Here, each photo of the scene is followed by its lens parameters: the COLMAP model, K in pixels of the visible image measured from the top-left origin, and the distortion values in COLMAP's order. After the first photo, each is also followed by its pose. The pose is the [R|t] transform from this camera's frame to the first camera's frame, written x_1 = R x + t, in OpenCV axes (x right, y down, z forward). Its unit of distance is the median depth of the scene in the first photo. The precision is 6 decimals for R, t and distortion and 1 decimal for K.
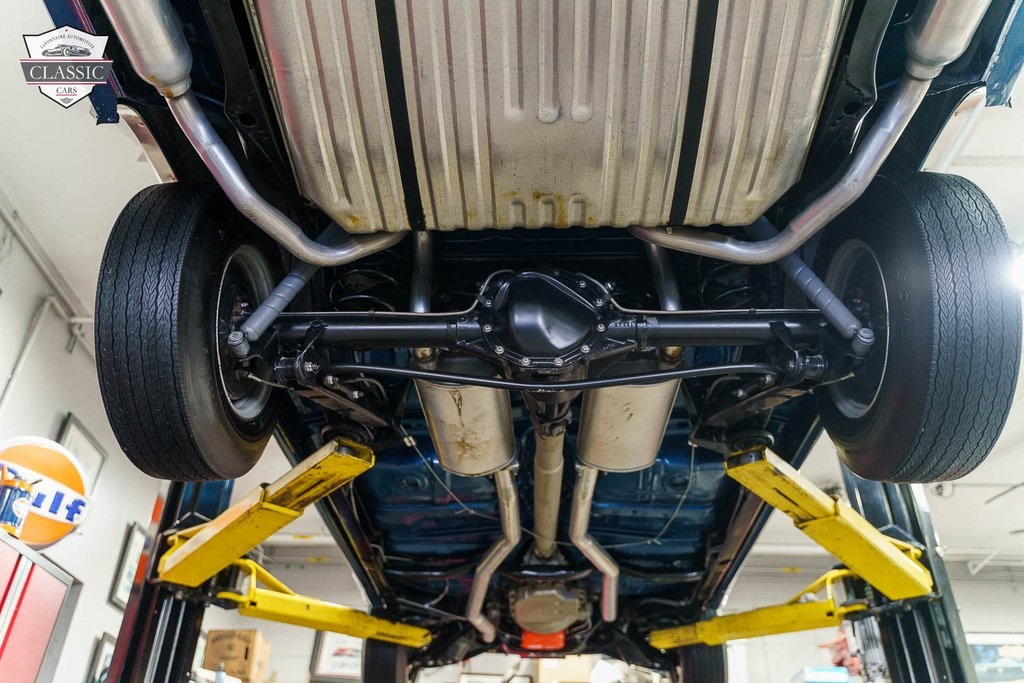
lens RADIAL K [[812.3, 0, 512.0], [0, 812.3, 341.5], [0, 0, 1]] dist [-0.003623, 0.004961]
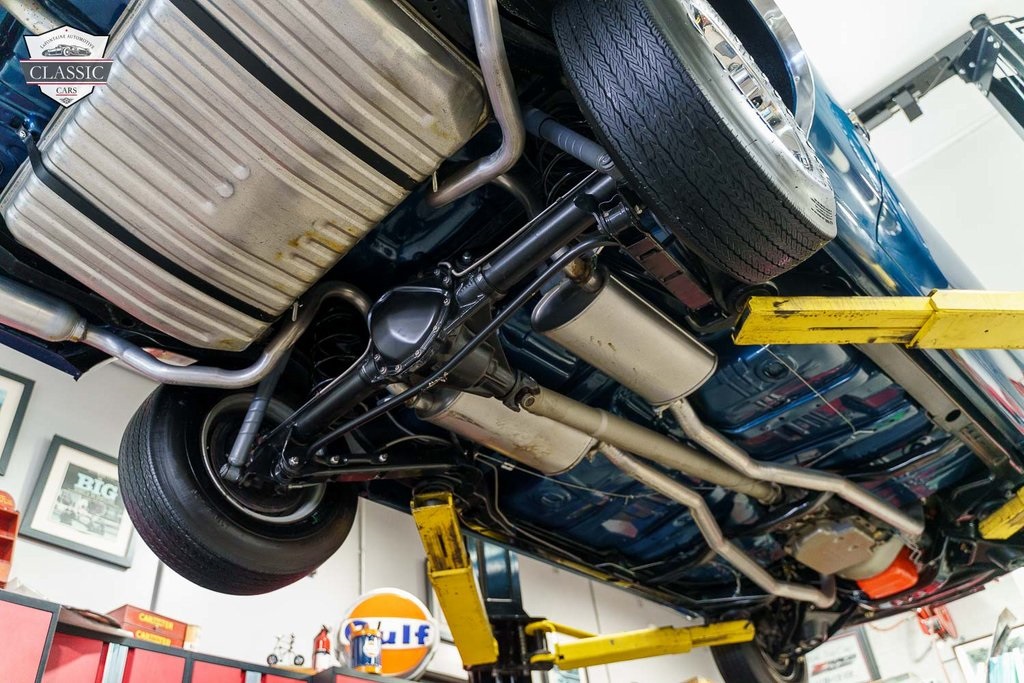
lens RADIAL K [[812.3, 0, 512.0], [0, 812.3, 341.5], [0, 0, 1]] dist [-0.003623, 0.004961]
pose [[0.731003, -0.513819, -0.449026, 0.317632], [0.483131, 0.854420, -0.191185, 0.137582], [0.481891, -0.077182, 0.872826, 0.068104]]
